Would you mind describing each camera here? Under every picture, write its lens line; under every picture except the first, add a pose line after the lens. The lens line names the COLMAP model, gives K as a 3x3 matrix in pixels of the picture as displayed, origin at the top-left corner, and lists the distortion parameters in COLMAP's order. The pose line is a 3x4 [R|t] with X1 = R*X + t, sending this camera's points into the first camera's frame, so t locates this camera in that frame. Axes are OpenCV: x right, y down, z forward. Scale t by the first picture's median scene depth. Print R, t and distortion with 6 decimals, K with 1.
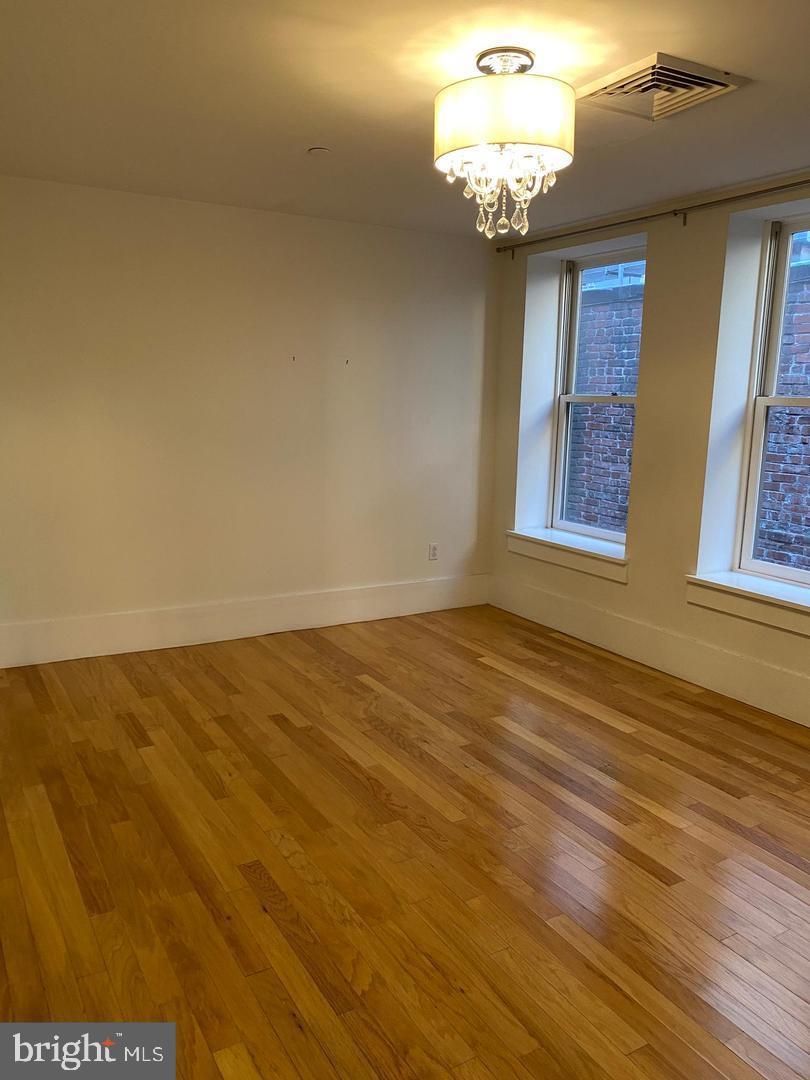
lens RADIAL K [[825.0, 0, 405.0], [0, 825.0, 540.0], [0, 0, 1]] dist [0.112417, -0.278523]
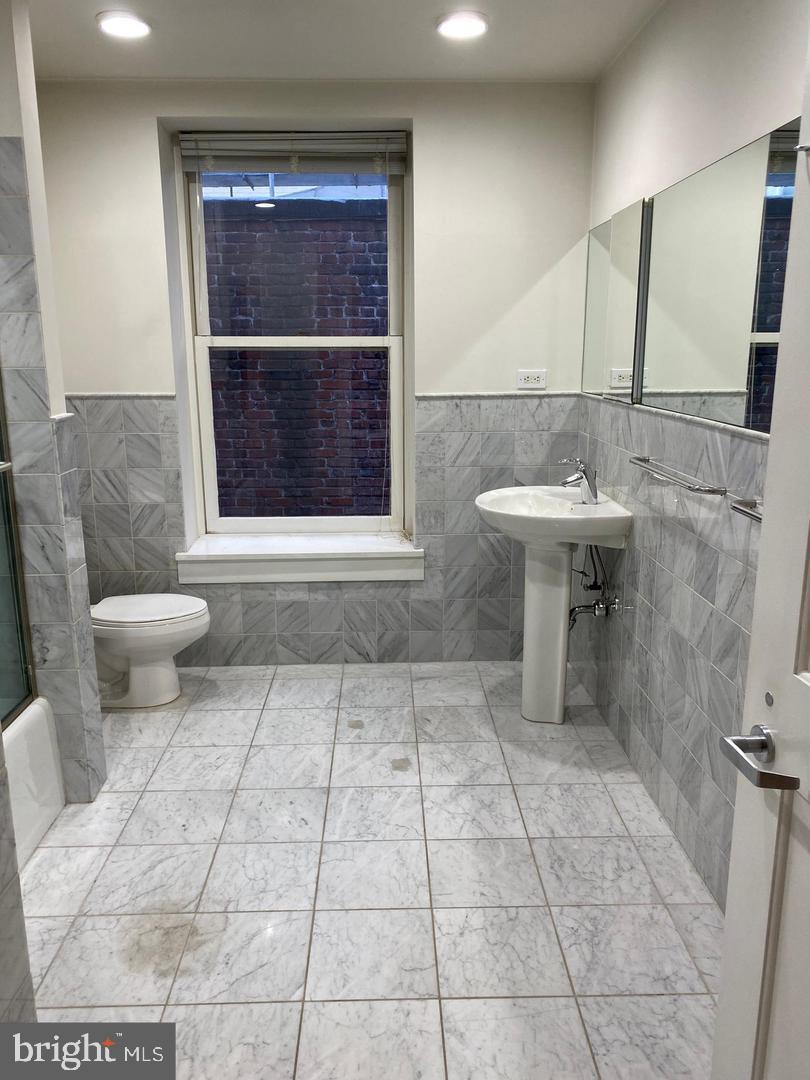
lens RADIAL K [[825.0, 0, 405.0], [0, 825.0, 540.0], [0, 0, 1]] dist [0.112417, -0.278523]
pose [[0.485058, -0.218530, 0.846737, -0.424898], [0.170823, 0.973297, 0.153336, -0.104767], [-0.857635, 0.070265, 0.509436, 0.571661]]
